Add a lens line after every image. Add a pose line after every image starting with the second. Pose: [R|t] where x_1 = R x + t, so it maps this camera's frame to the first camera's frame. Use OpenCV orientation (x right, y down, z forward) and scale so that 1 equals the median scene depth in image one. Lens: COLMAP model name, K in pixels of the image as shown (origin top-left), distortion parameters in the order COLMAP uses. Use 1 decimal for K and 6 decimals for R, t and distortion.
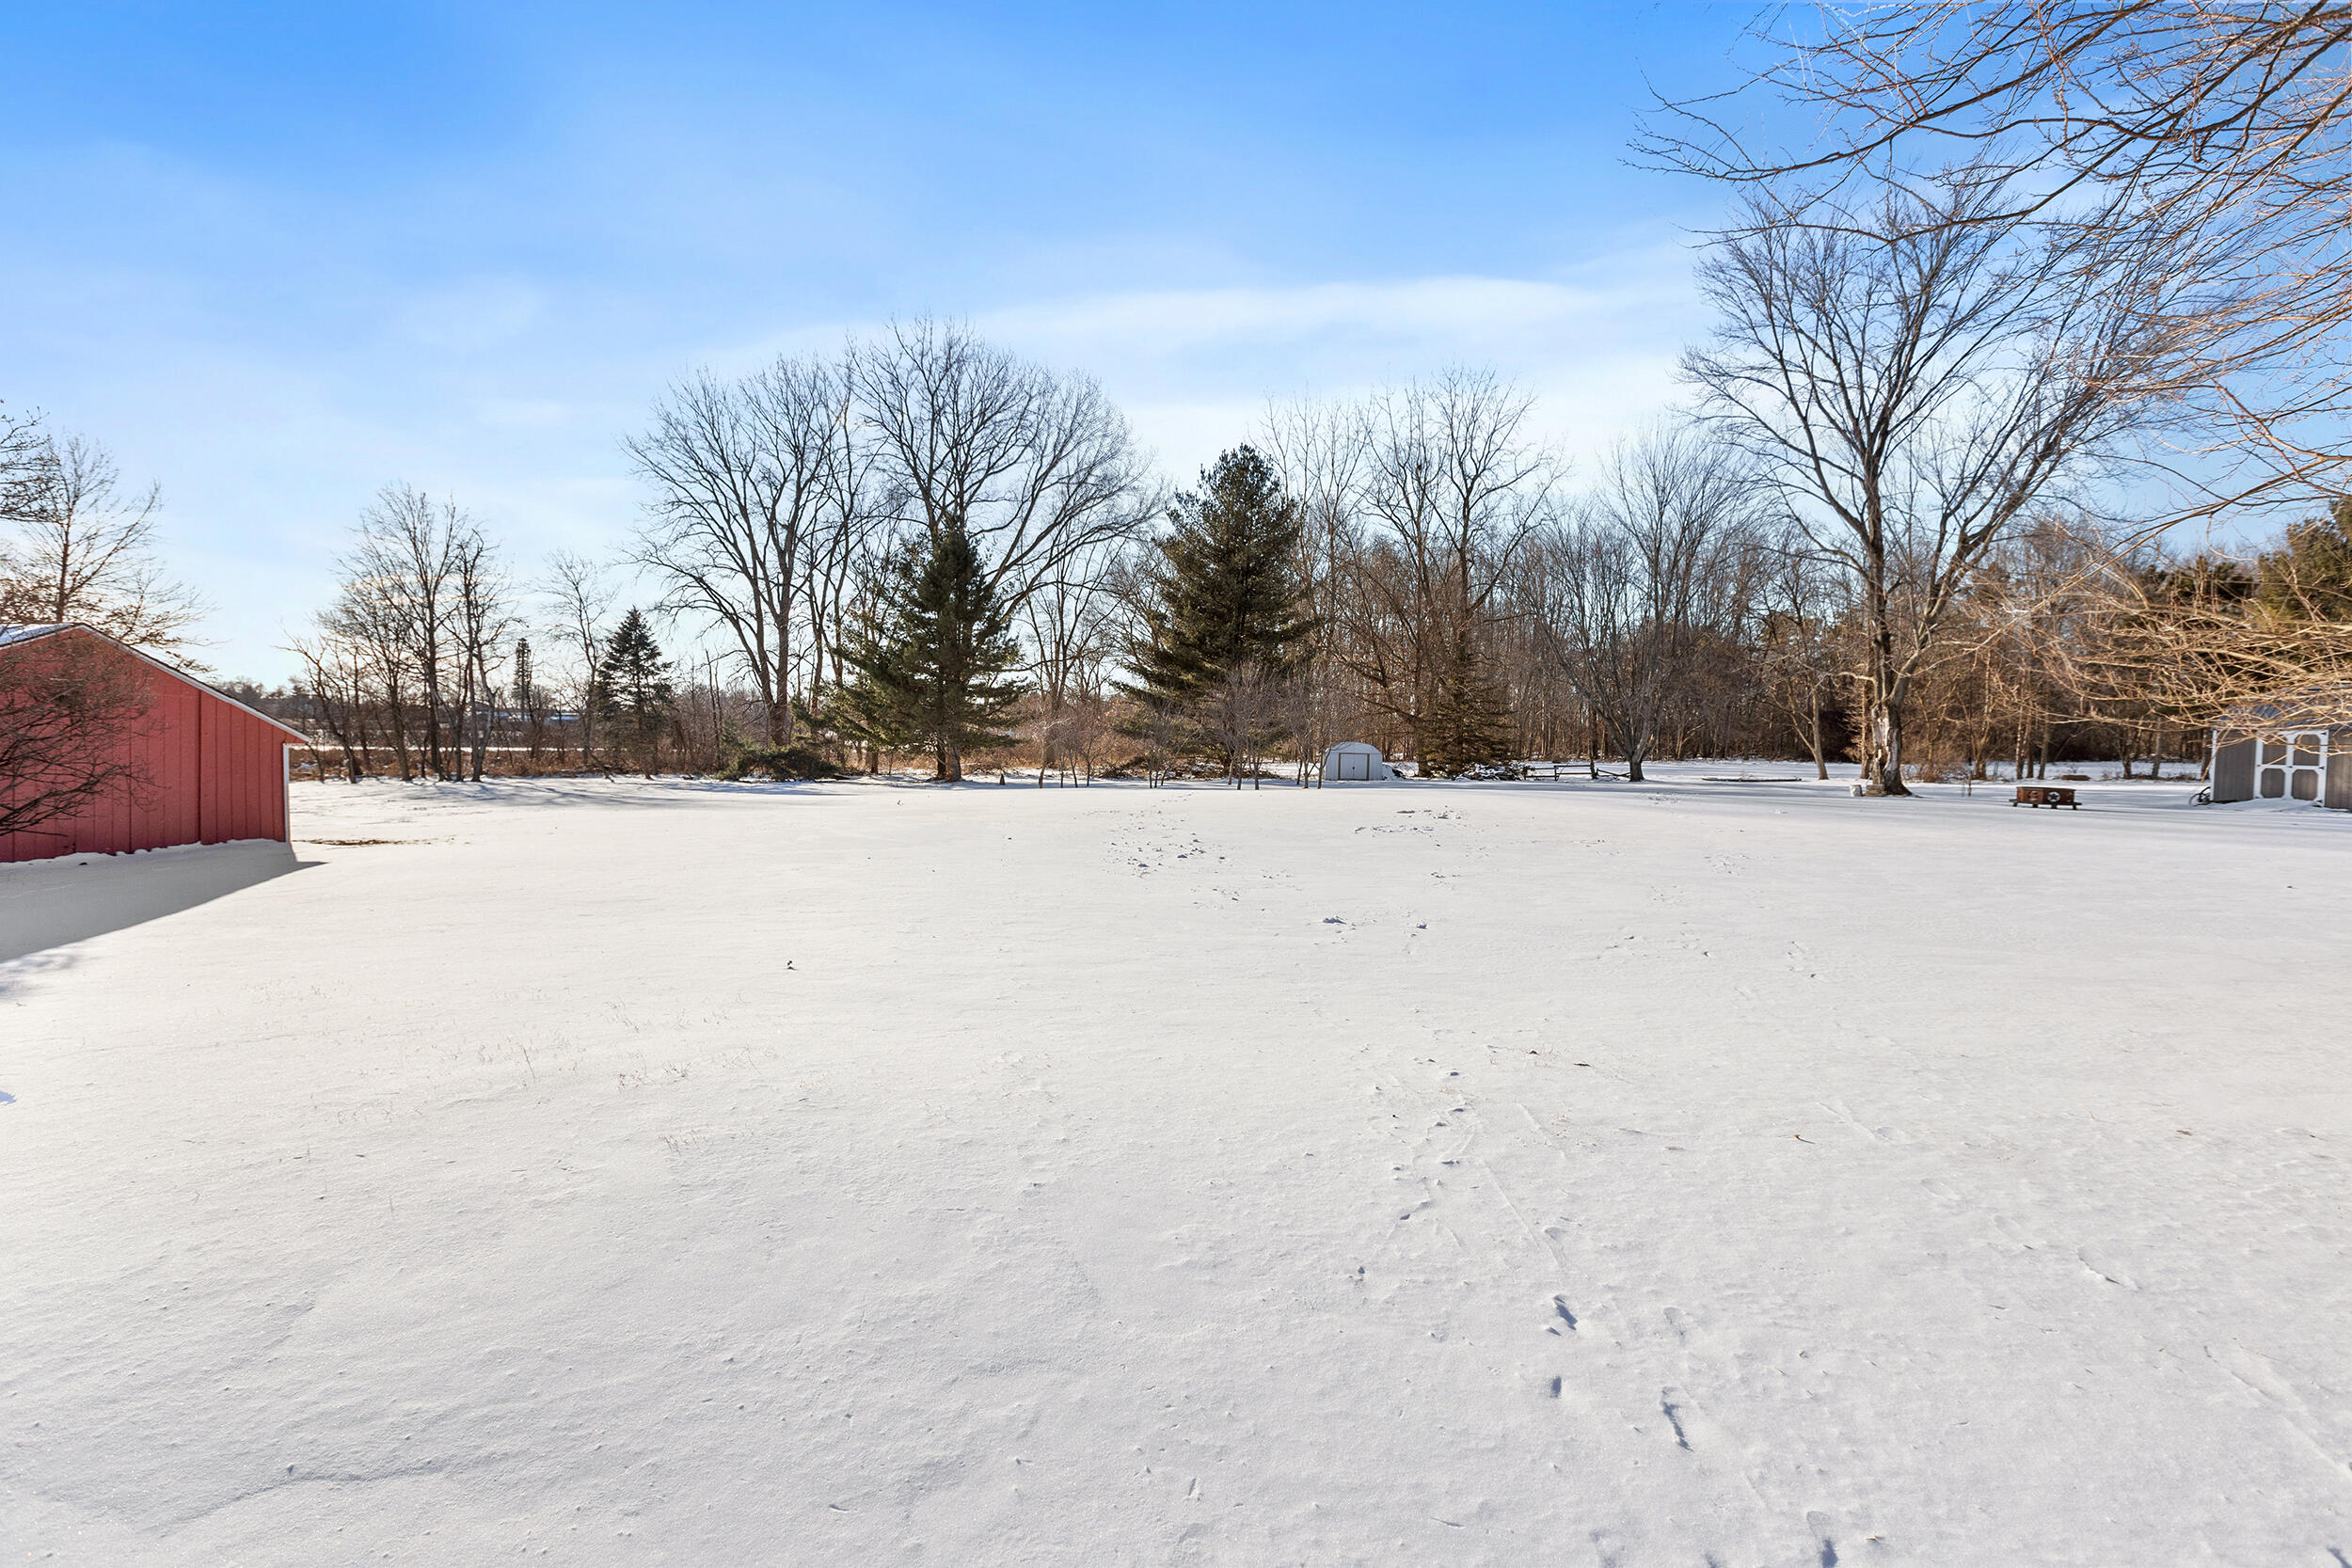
lens RADIAL K [[1058.2, 0, 1181.9], [0, 1058.2, 772.4], [0, 0, 1]] dist [0.002598, 0.000145]
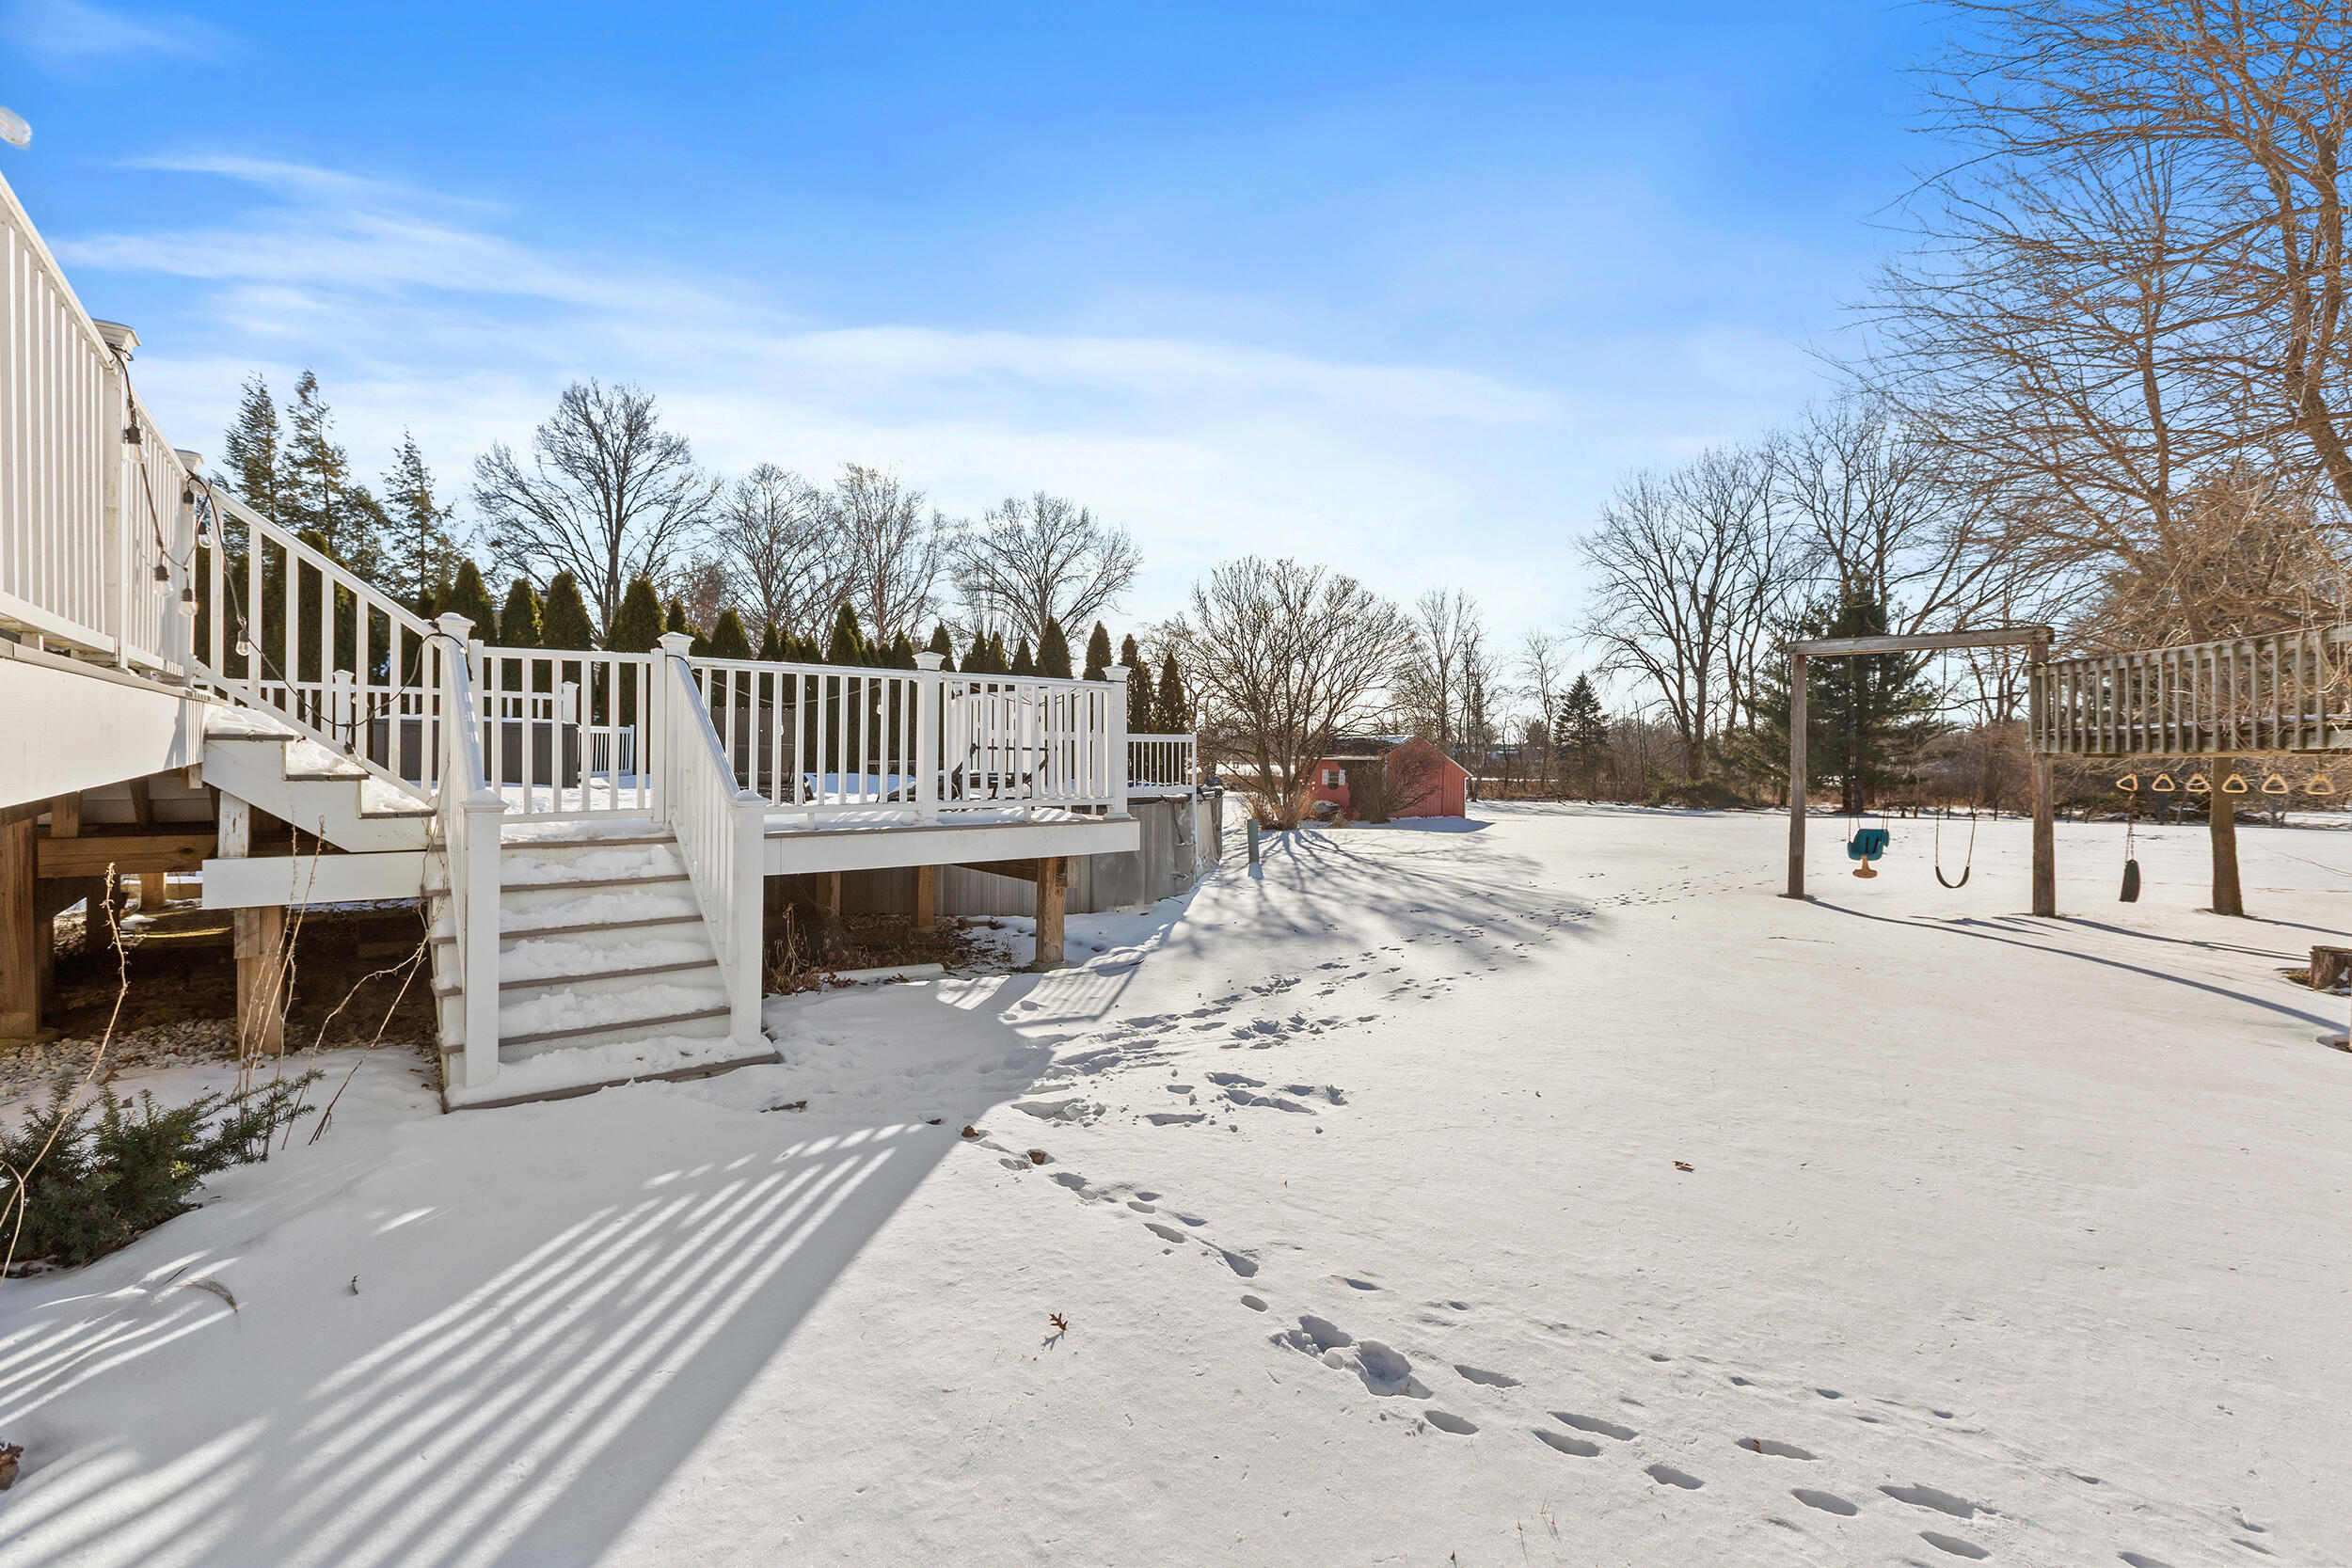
lens RADIAL K [[1058.2, 0, 1181.9], [0, 1058.2, 772.4], [0, 0, 1]] dist [0.002598, 0.000145]
pose [[0.681473, 0.011544, -0.731752, 0.091450], [-0.034603, 0.999266, -0.016462, 0.005035], [0.731025, 0.036540, 0.681372, -0.218211]]
